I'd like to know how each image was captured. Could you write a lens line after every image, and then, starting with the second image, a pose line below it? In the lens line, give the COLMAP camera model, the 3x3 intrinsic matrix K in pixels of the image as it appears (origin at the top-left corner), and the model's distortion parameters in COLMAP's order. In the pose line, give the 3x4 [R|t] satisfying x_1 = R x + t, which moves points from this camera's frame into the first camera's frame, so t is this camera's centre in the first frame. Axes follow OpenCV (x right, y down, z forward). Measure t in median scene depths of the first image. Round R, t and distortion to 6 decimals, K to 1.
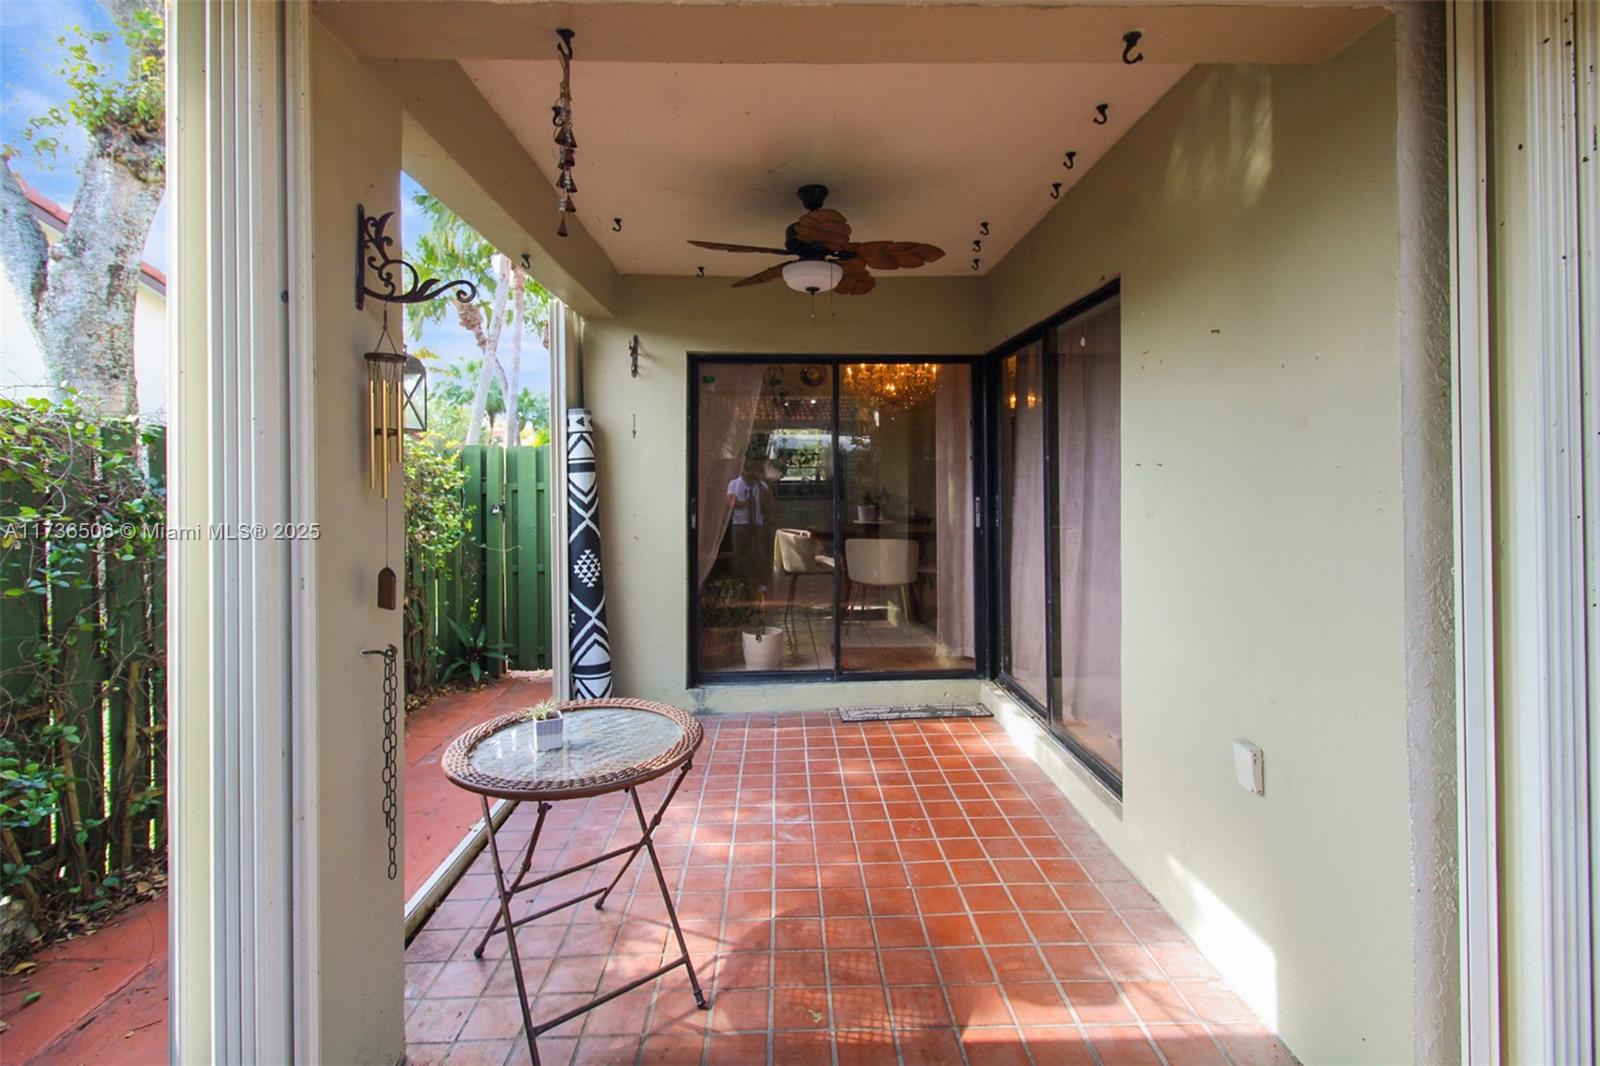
lens RADIAL K [[734.4, 0, 800.5], [0, 734.4, 474.2], [0, 0, 1]] dist [0.023439, -0.010426]
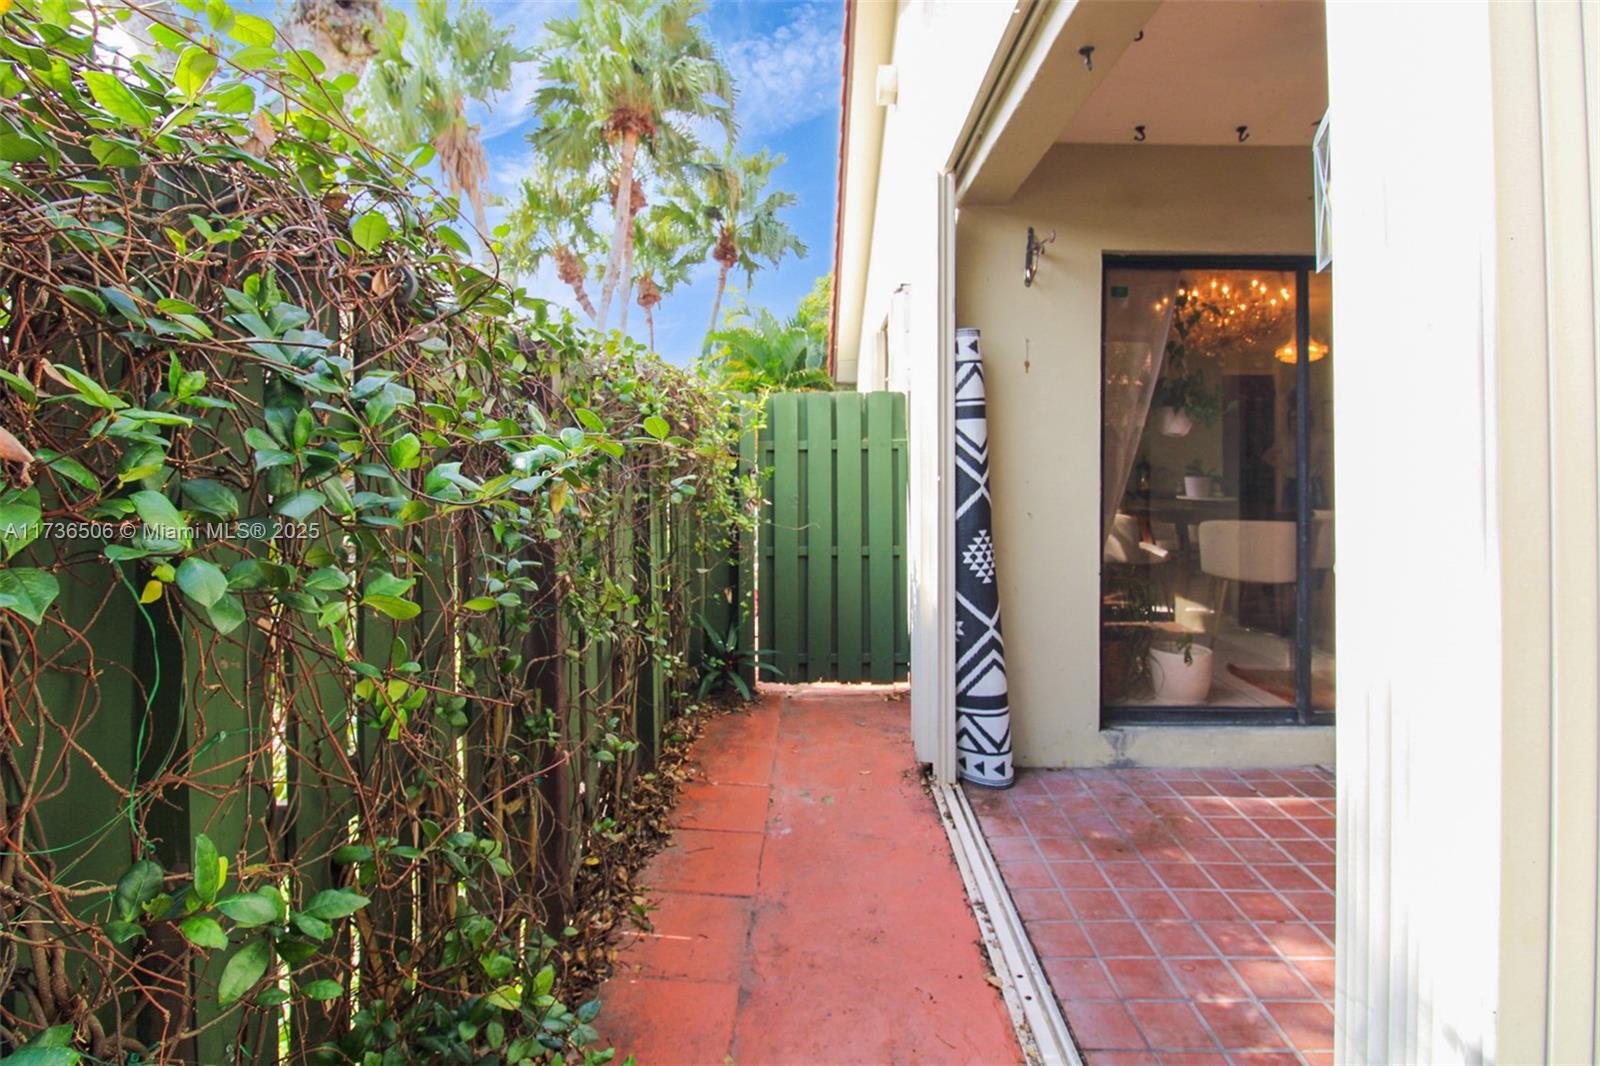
lens RADIAL K [[774.9, 0, 795.7], [0, 774.9, 443.8], [0, 0, 1]] dist [0.001332, -0.013040]
pose [[0.997899, 0.011155, -0.063822, -0.419133], [-0.011693, 0.999899, -0.008065, 0.028996], [0.063726, 0.008795, 0.997929, 0.255525]]
